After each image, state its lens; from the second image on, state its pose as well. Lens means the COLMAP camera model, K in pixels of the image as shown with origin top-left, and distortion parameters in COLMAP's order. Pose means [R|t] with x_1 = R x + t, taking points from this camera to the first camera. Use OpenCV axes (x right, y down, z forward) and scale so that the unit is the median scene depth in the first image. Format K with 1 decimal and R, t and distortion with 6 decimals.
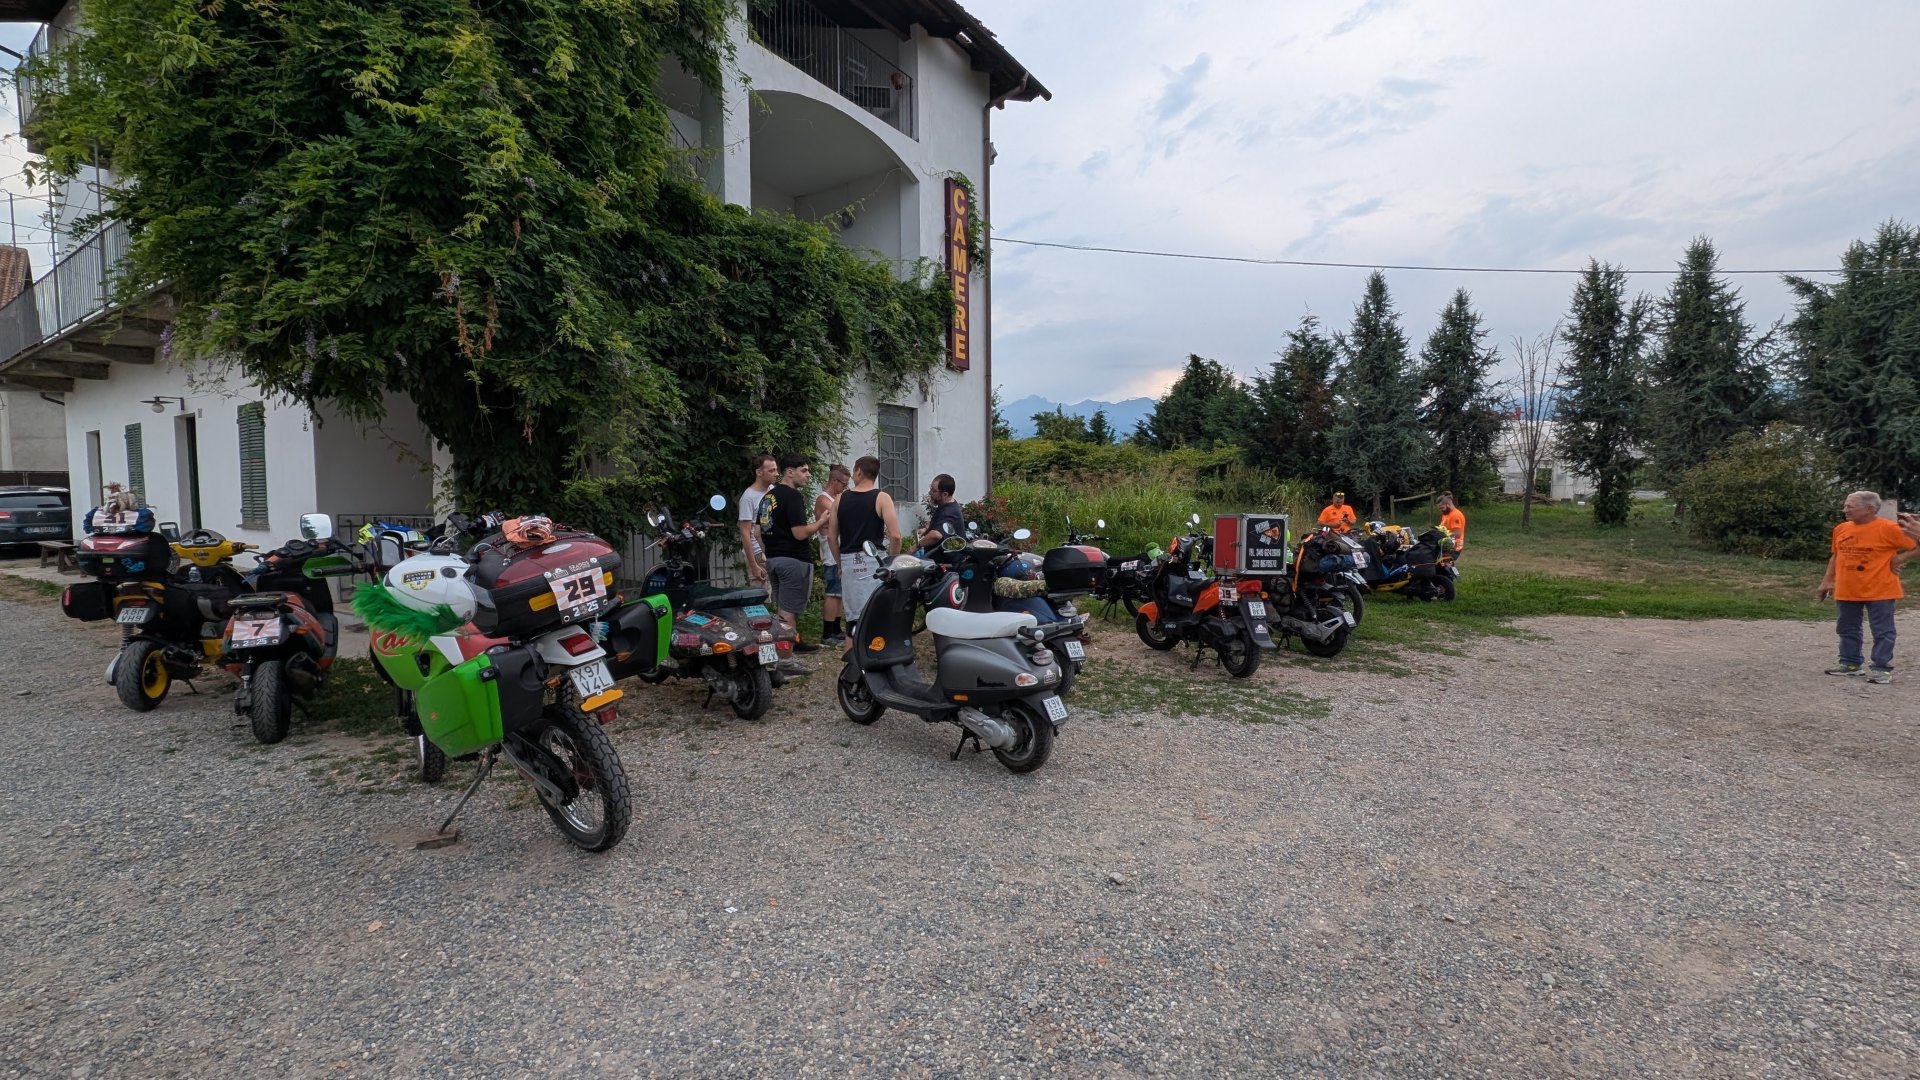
lens RADIAL K [[787.6, 0, 964.7], [0, 787.6, 544.4], [0, 0, 1]] dist [0.005459, -0.002098]
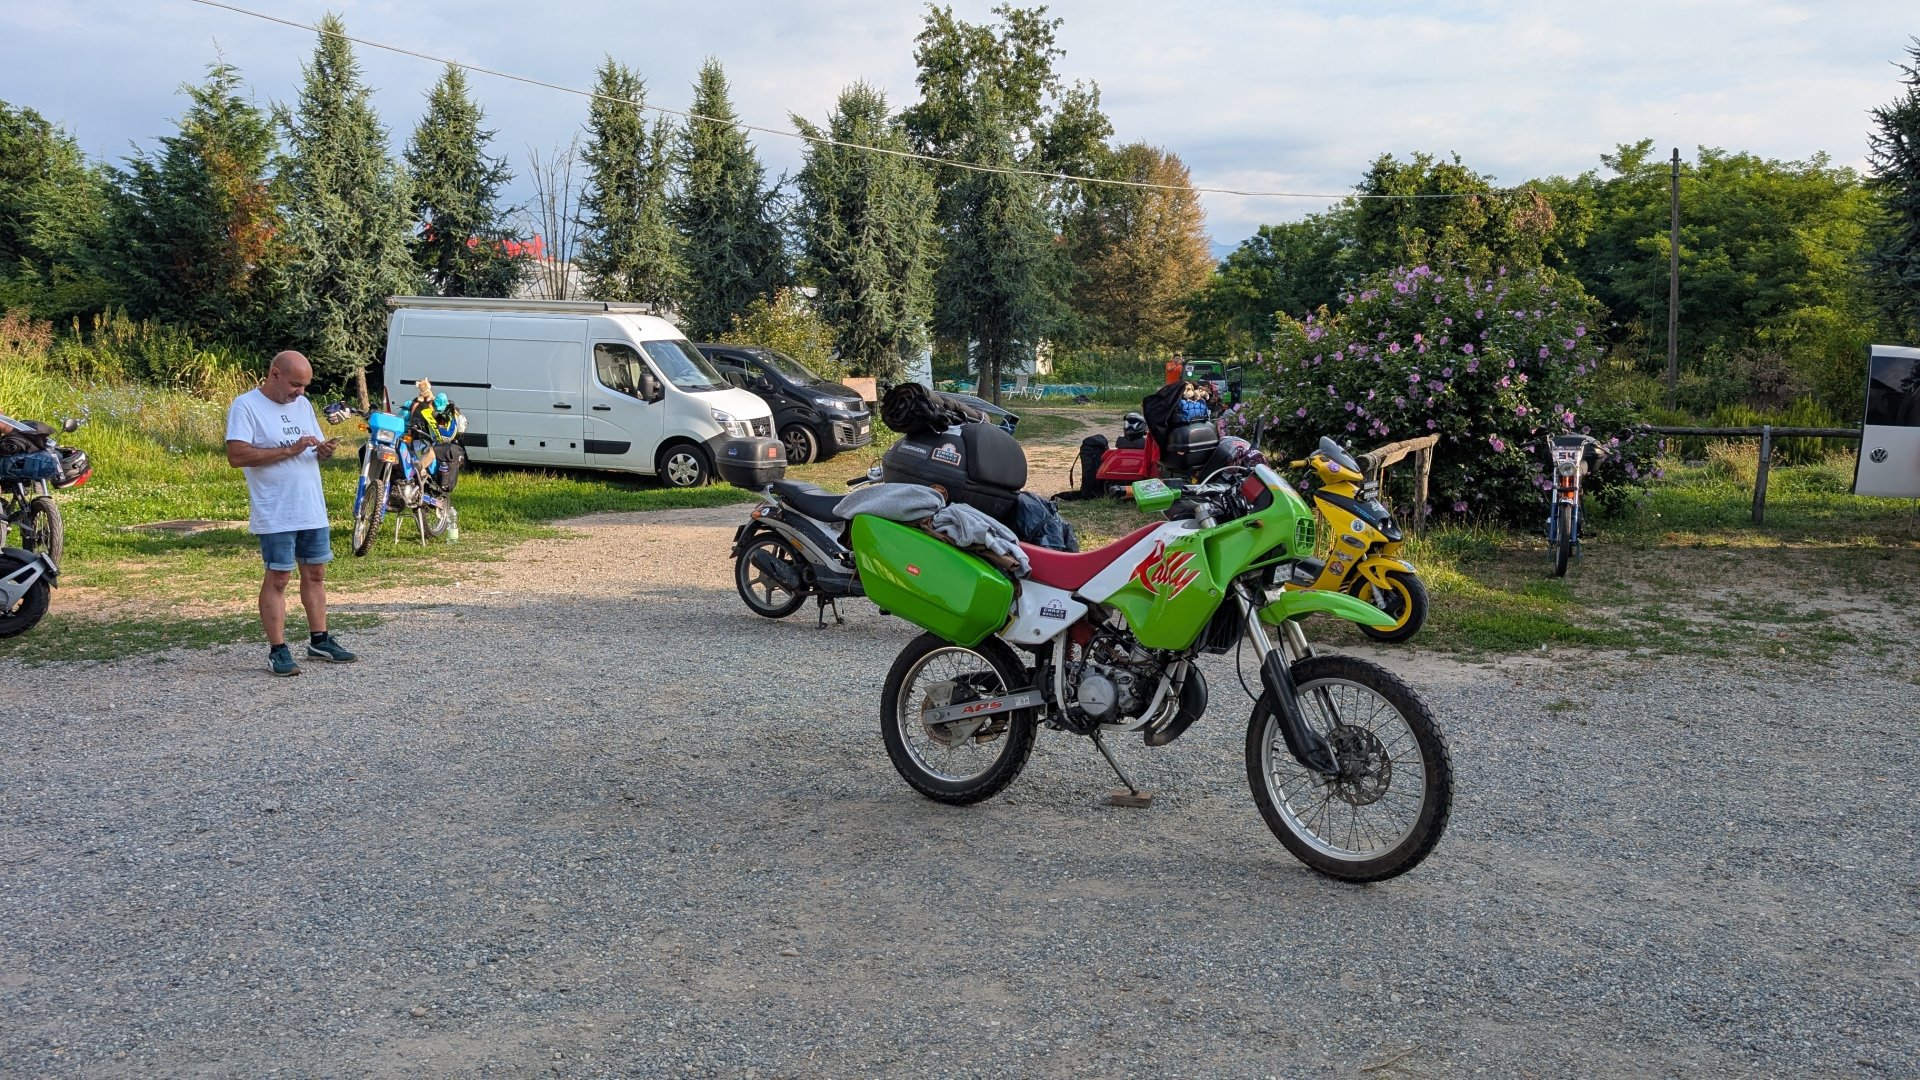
lens RADIAL K [[1402.8, 0, 952.5], [0, 1402.8, 541.1], [0, 0, 1]] dist [0.020646, -0.013820]
pose [[0.629812, -0.092364, 0.771236, -0.077014], [0.047086, 0.995619, 0.080785, 0.006483], [-0.775319, -0.014565, 0.631402, -0.109913]]
